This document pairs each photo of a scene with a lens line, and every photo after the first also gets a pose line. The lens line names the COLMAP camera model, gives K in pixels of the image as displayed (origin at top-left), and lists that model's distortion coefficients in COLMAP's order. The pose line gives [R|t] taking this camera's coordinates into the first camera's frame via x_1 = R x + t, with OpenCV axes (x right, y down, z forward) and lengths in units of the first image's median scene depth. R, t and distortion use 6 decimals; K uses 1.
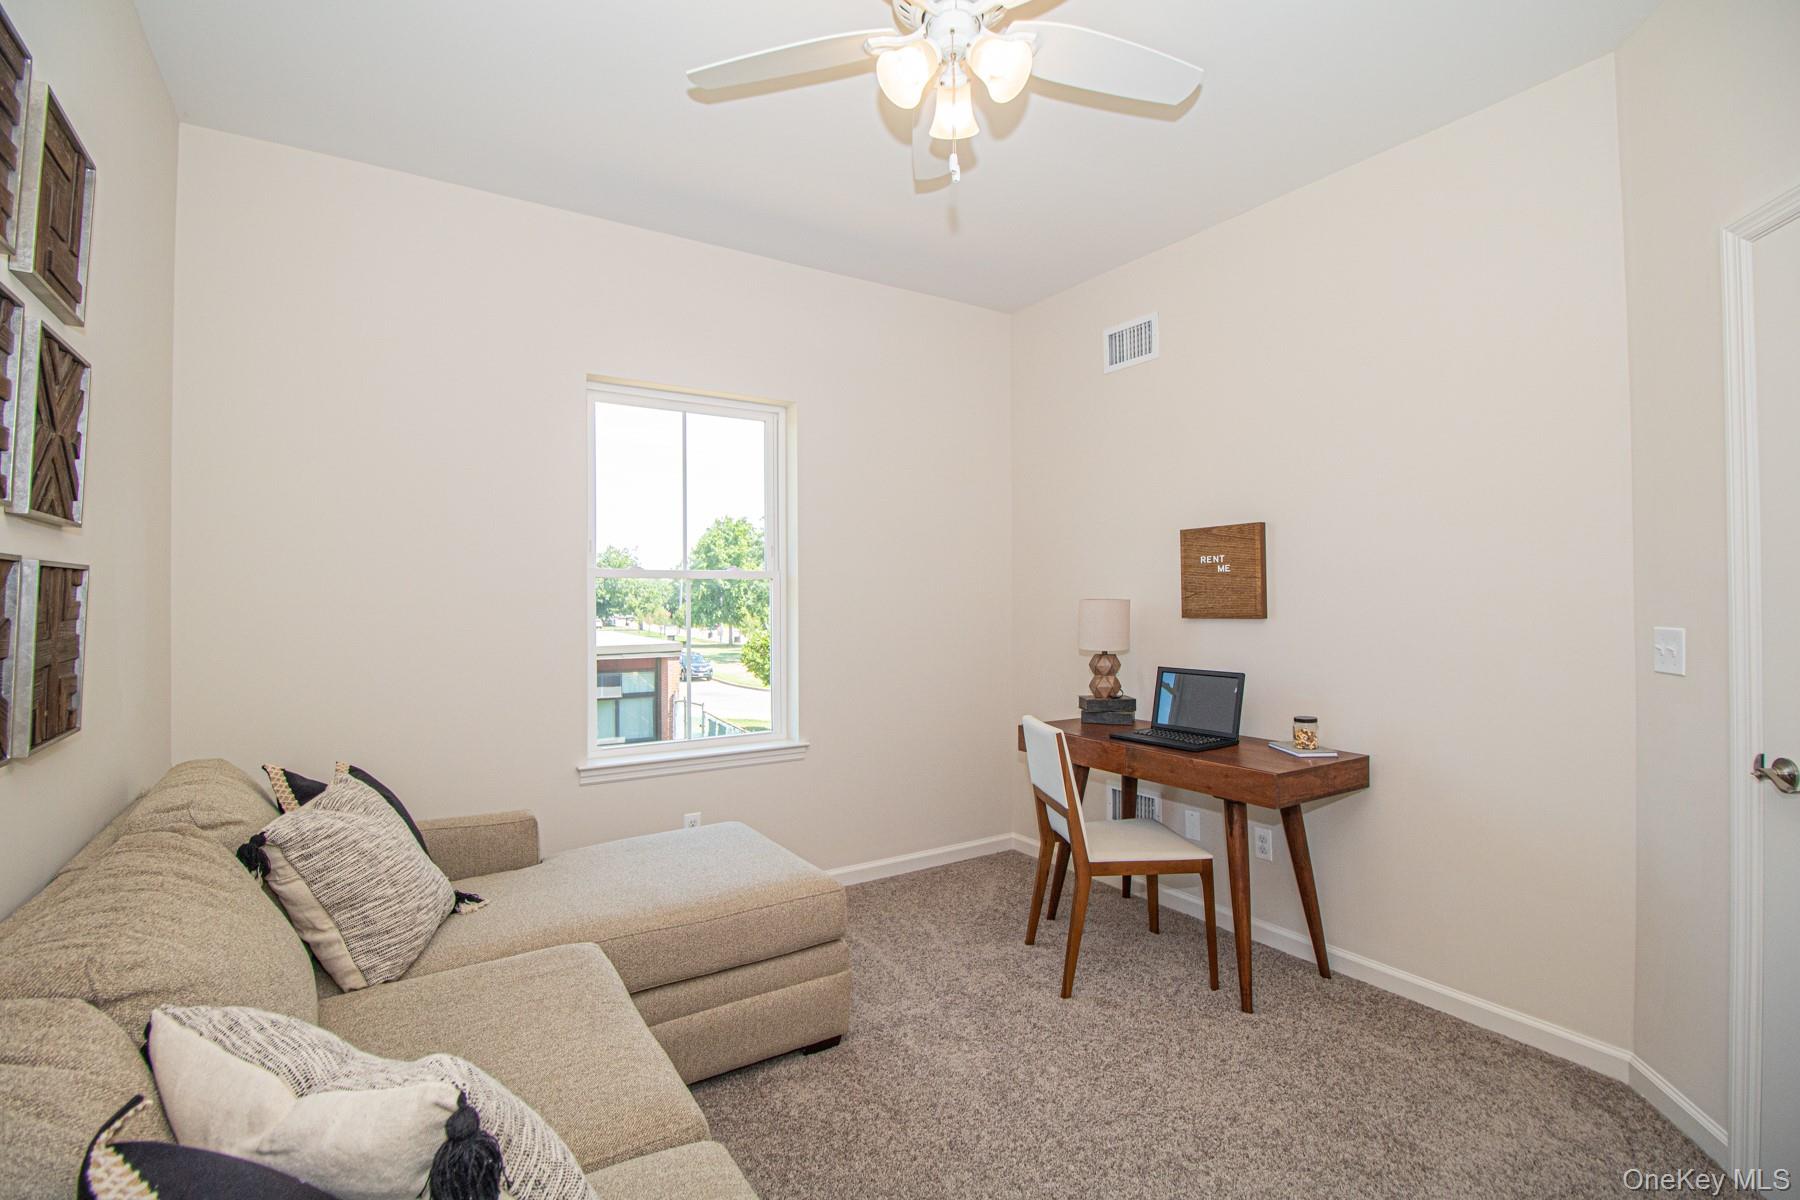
lens RADIAL K [[835.1, 0, 900.0], [0, 835.1, 600.0], [0, 0, 1]] dist [-0.005909, 0.000124]
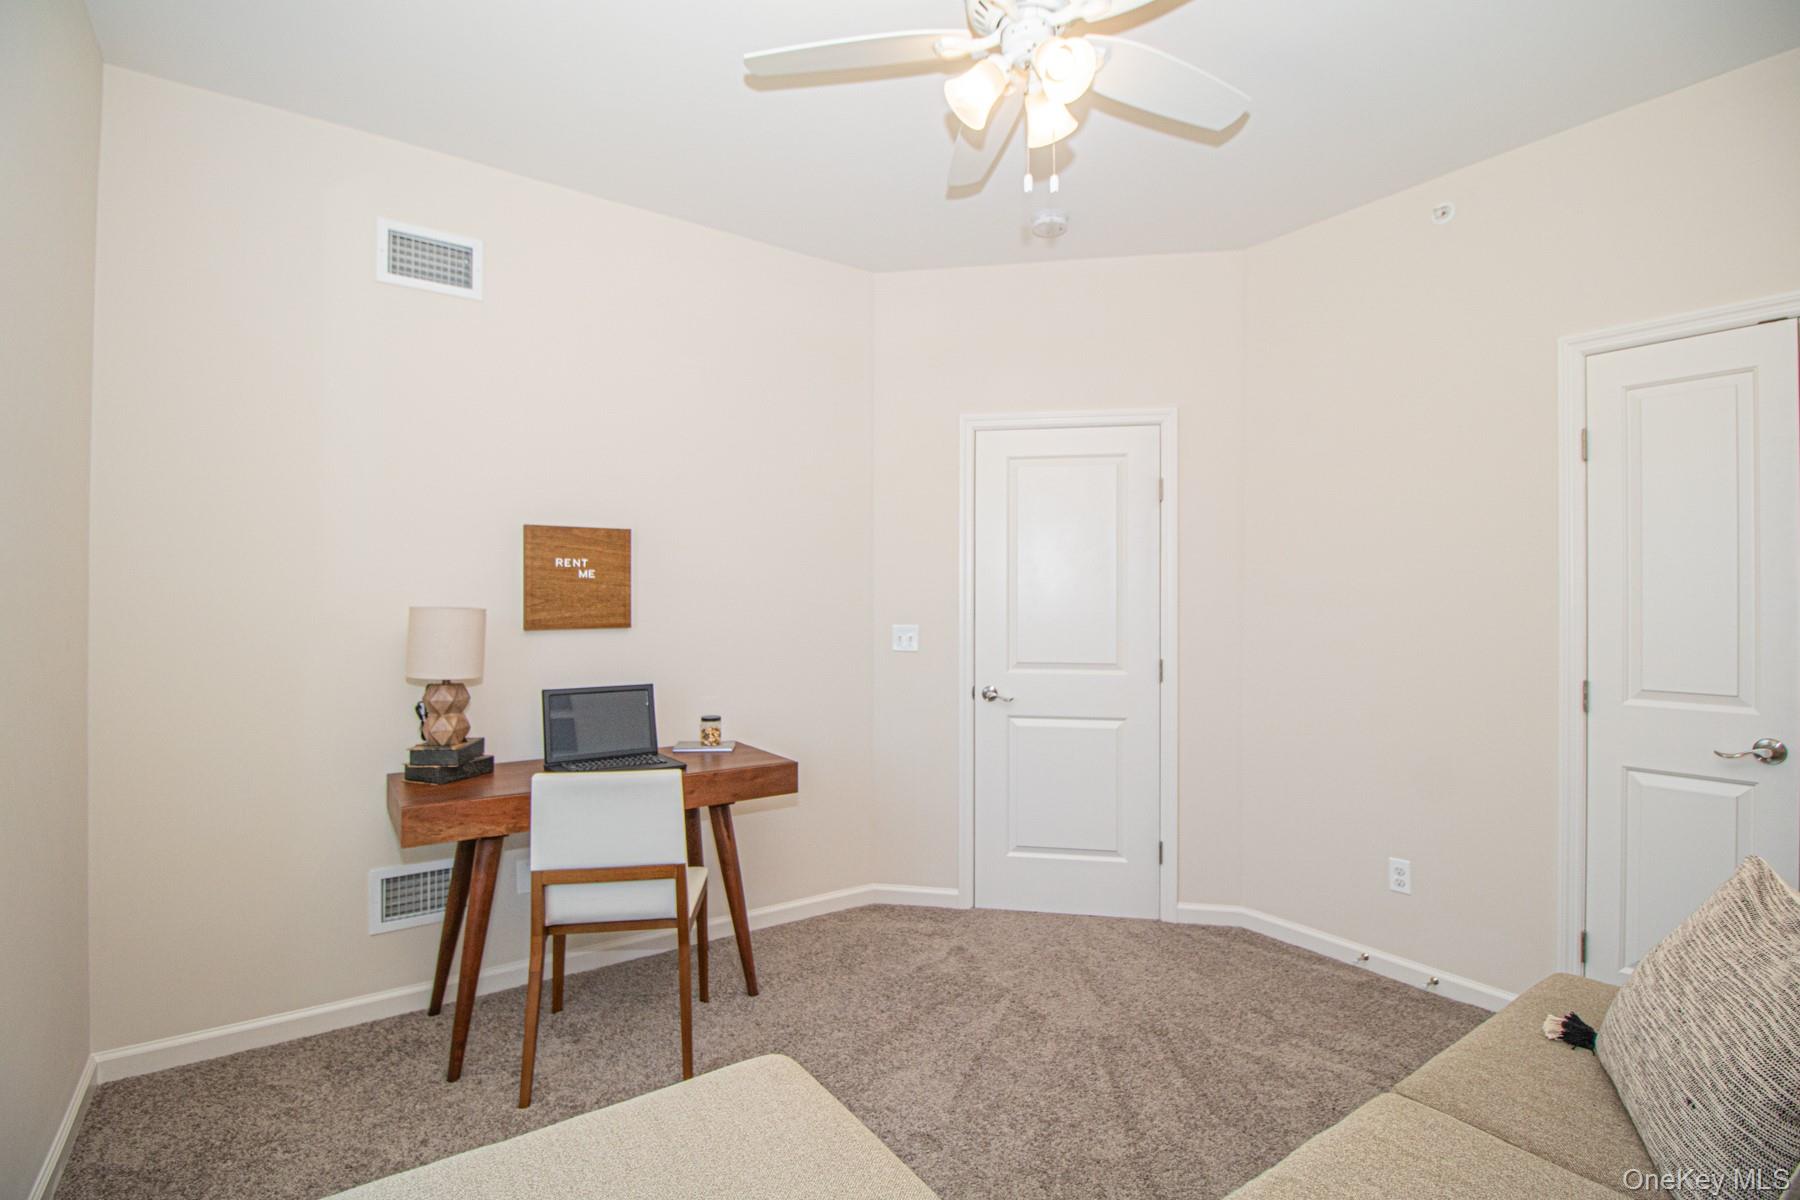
lens RADIAL K [[835.1, 0, 900.0], [0, 835.1, 600.0], [0, 0, 1]] dist [-0.005909, 0.000124]
pose [[-0.017008, 0.012076, 0.999782, -0.518753], [0.001921, 0.999926, -0.012045, 0.001984], [-0.999854, 0.001716, -0.017030, 0.670521]]
